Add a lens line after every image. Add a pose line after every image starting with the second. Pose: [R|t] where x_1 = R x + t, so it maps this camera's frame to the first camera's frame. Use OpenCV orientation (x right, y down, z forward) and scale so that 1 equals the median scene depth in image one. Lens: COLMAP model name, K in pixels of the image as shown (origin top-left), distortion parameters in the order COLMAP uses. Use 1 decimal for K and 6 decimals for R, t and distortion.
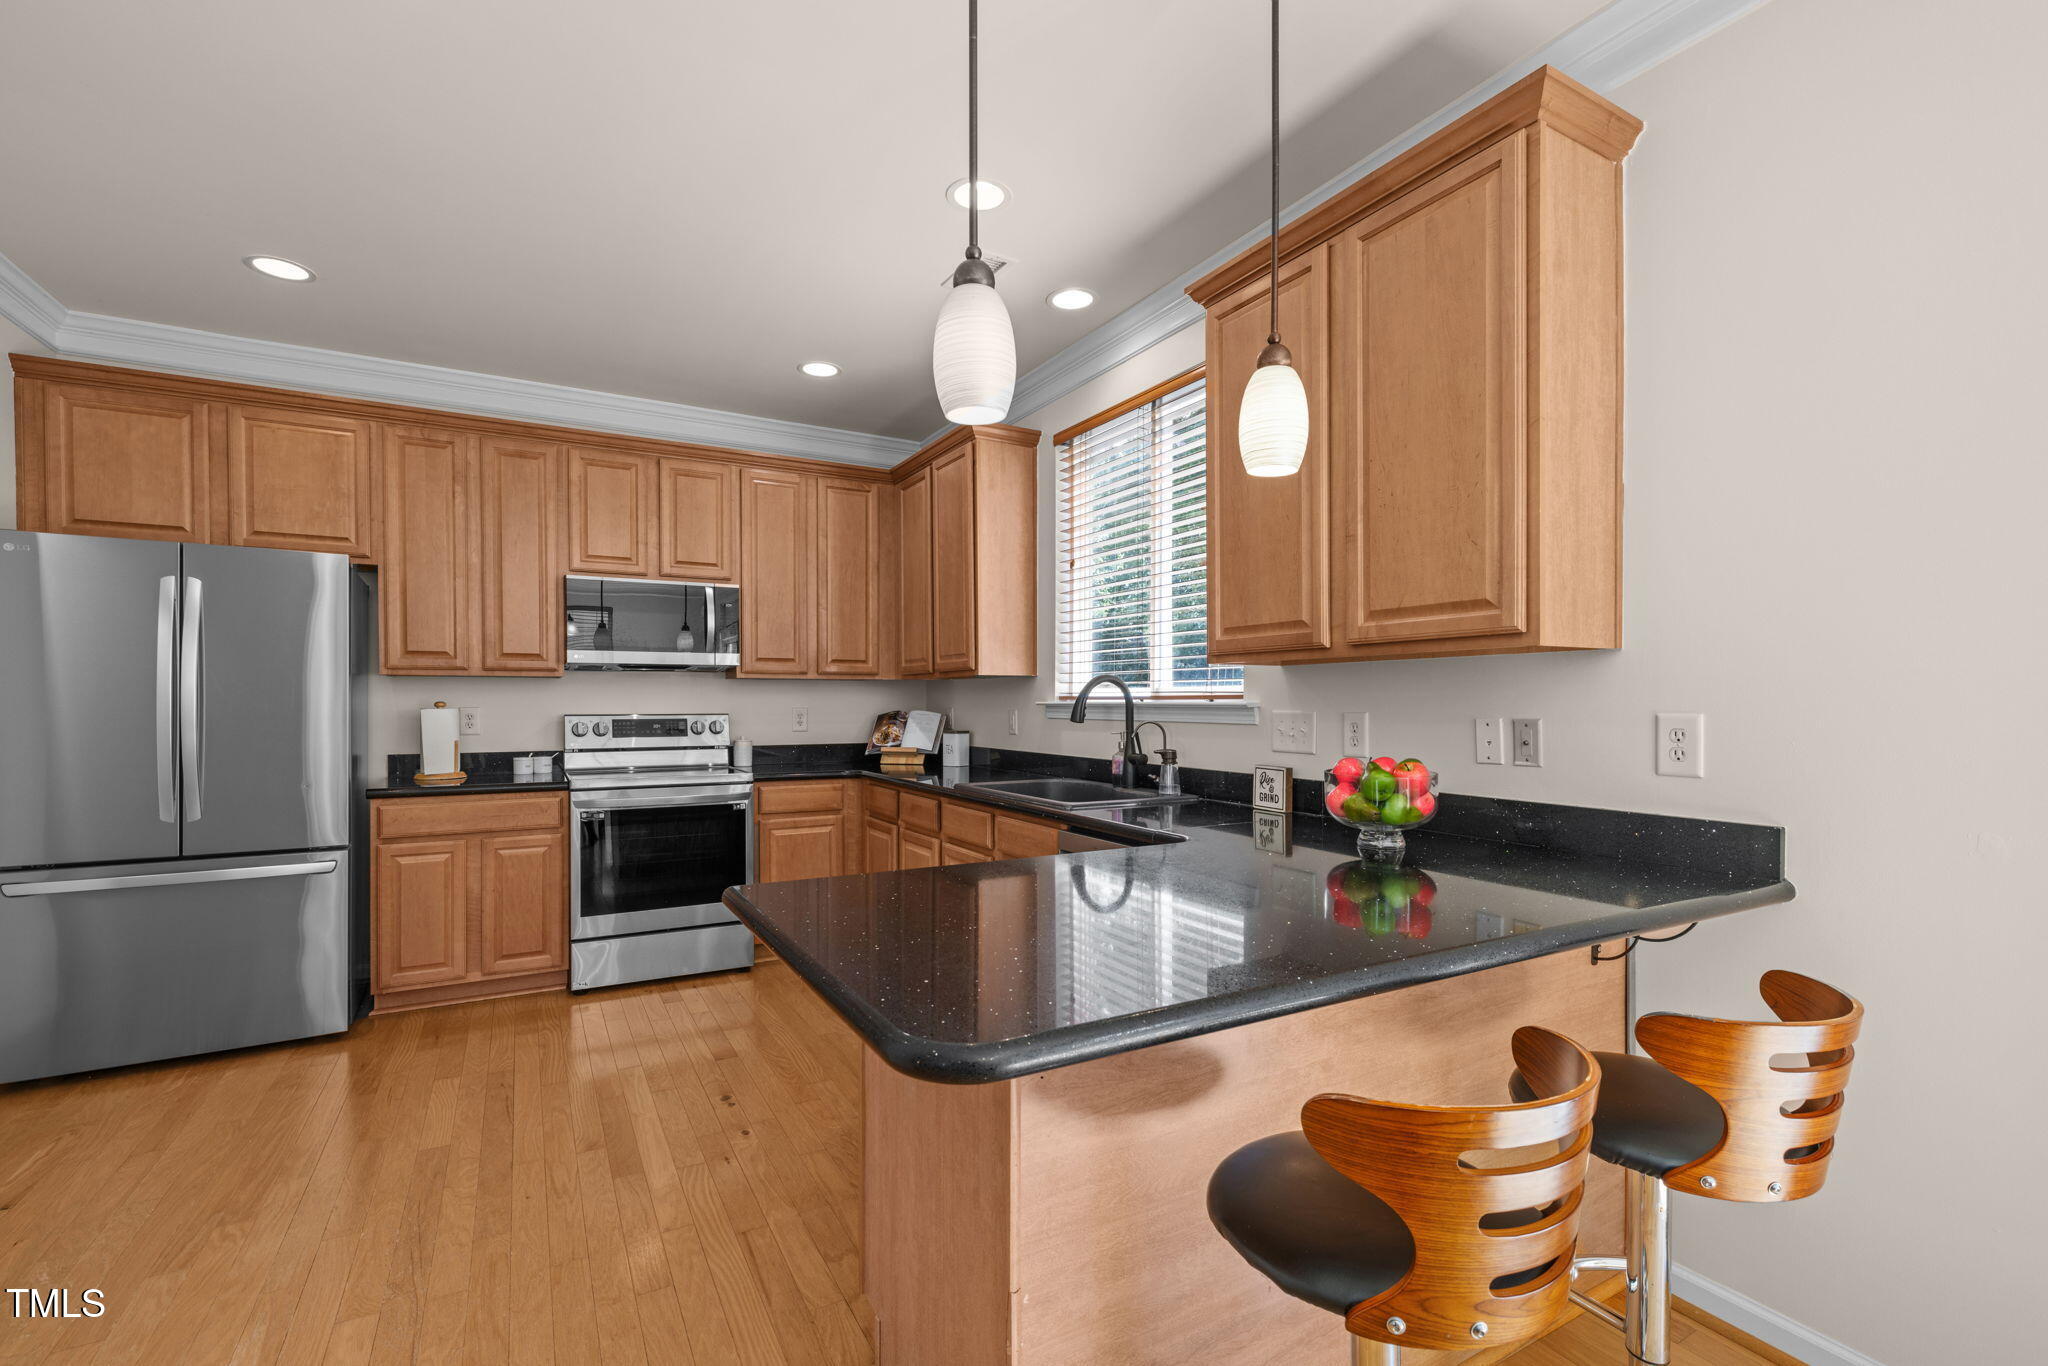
lens RADIAL K [[895.7, 0, 1023.8], [0, 895.7, 712.8], [0, 0, 1]] dist [0.000311, 0.000080]
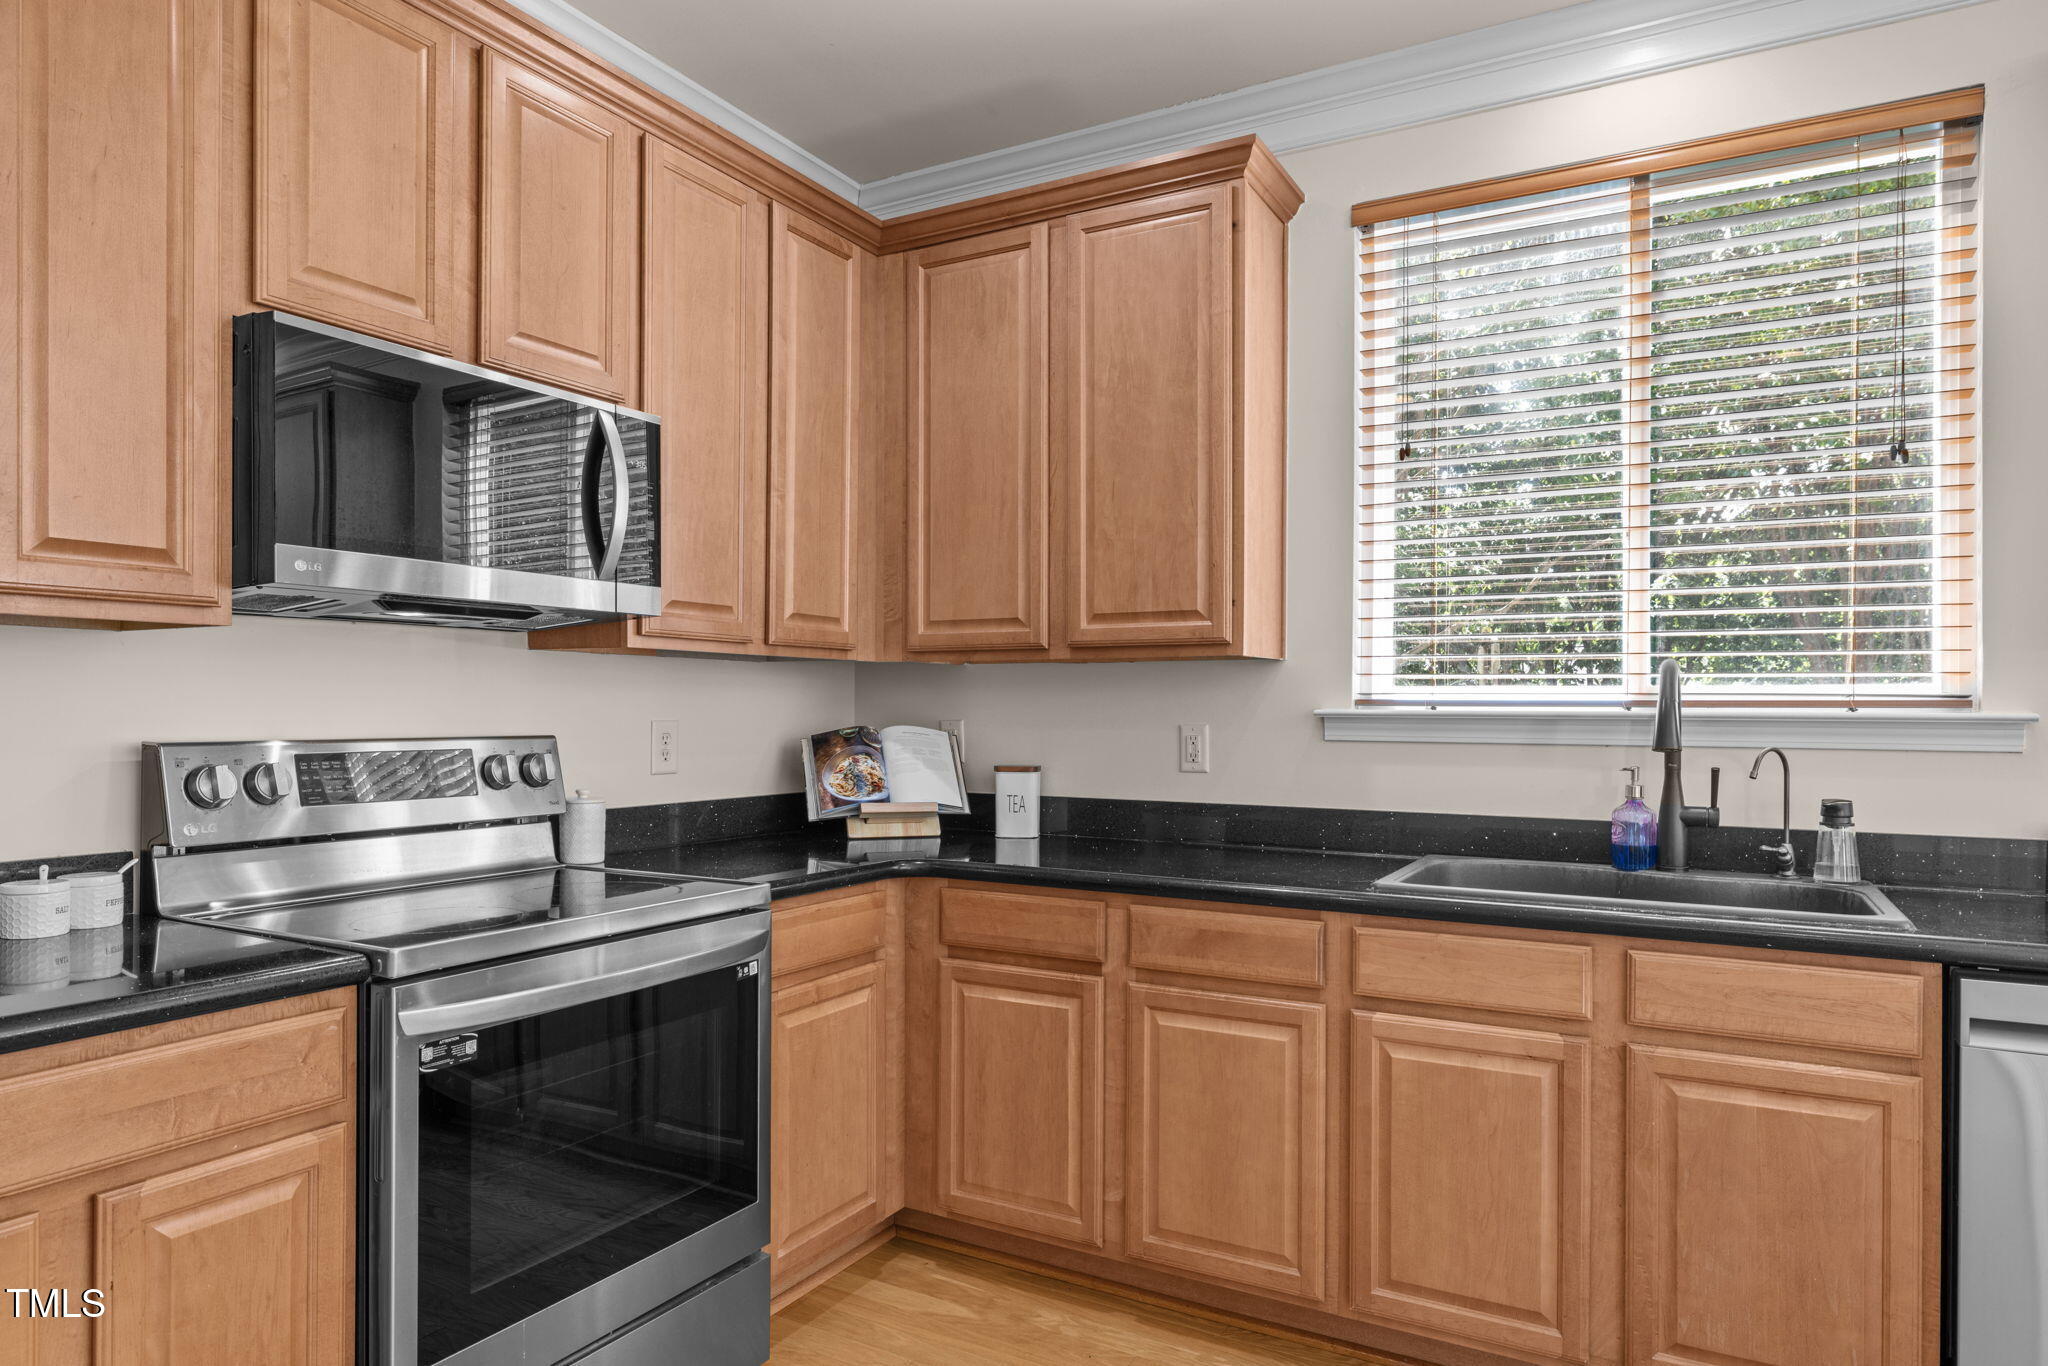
lens RADIAL K [[1237.1, 0, 1021.7], [0, 1237.1, 715.0], [0, 0, 1]] dist [-0.002213, 0.001596]
pose [[0.854144, 0.002207, 0.520032, -0.519135], [0.001384, 0.999978, -0.006517, -0.005063], [-0.520035, 0.006287, 0.854122, 0.486216]]
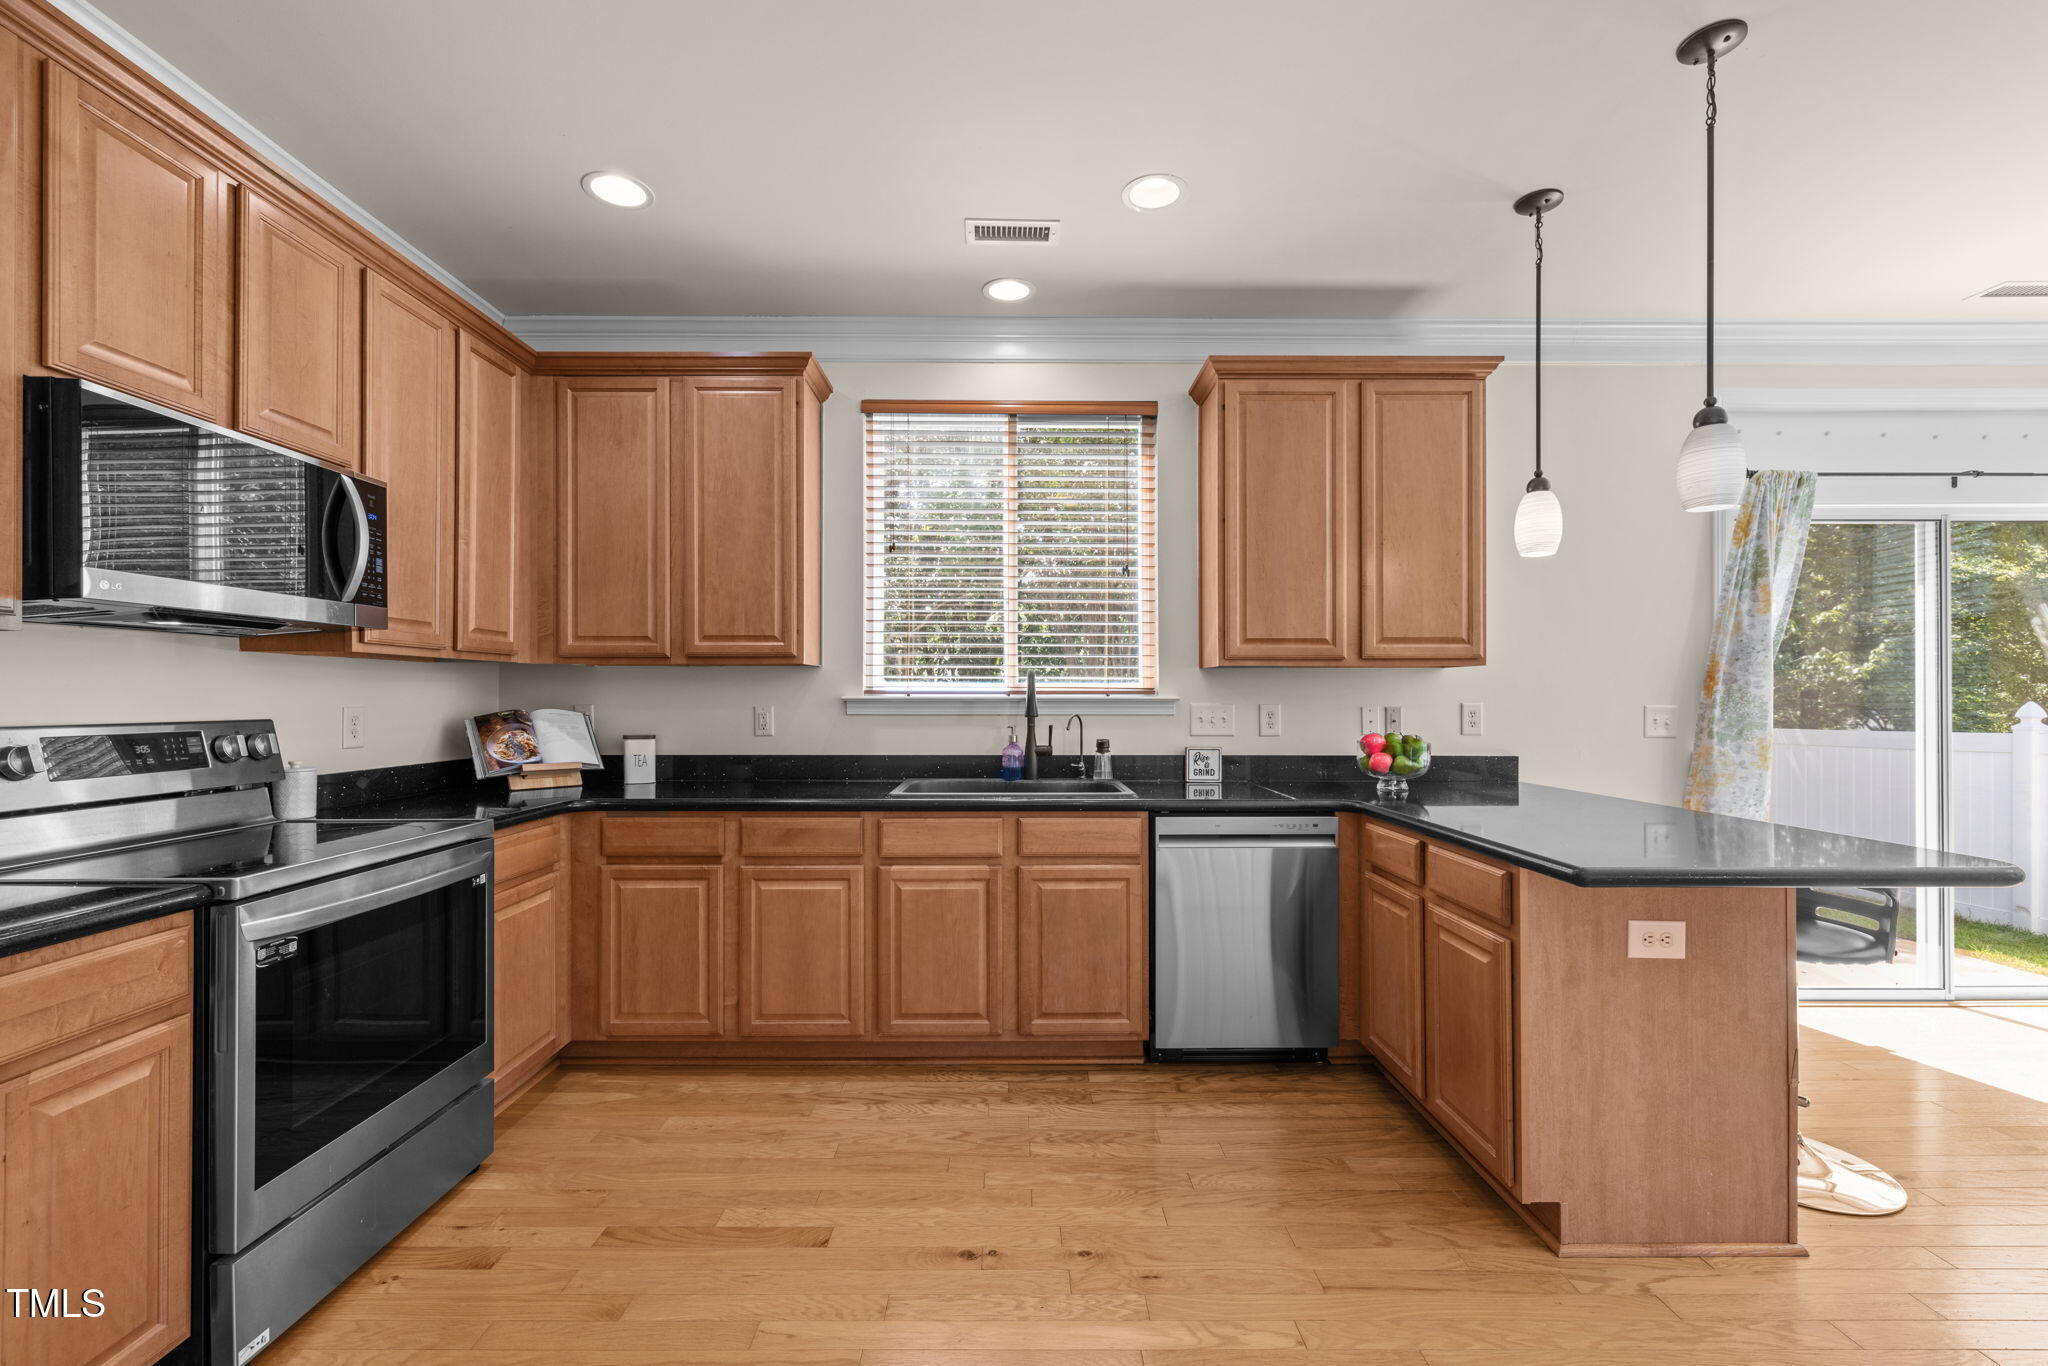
lens RADIAL K [[855.9, 0, 1019.0], [0, 855.9, 696.3], [0, 0, 1]] dist [0.001338, 0.000041]
pose [[0.485453, 0.001356, 0.874262, -0.650886], [0.010573, 0.999917, -0.007422, -0.004652], [-0.874199, 0.012847, 0.485398, 0.453455]]
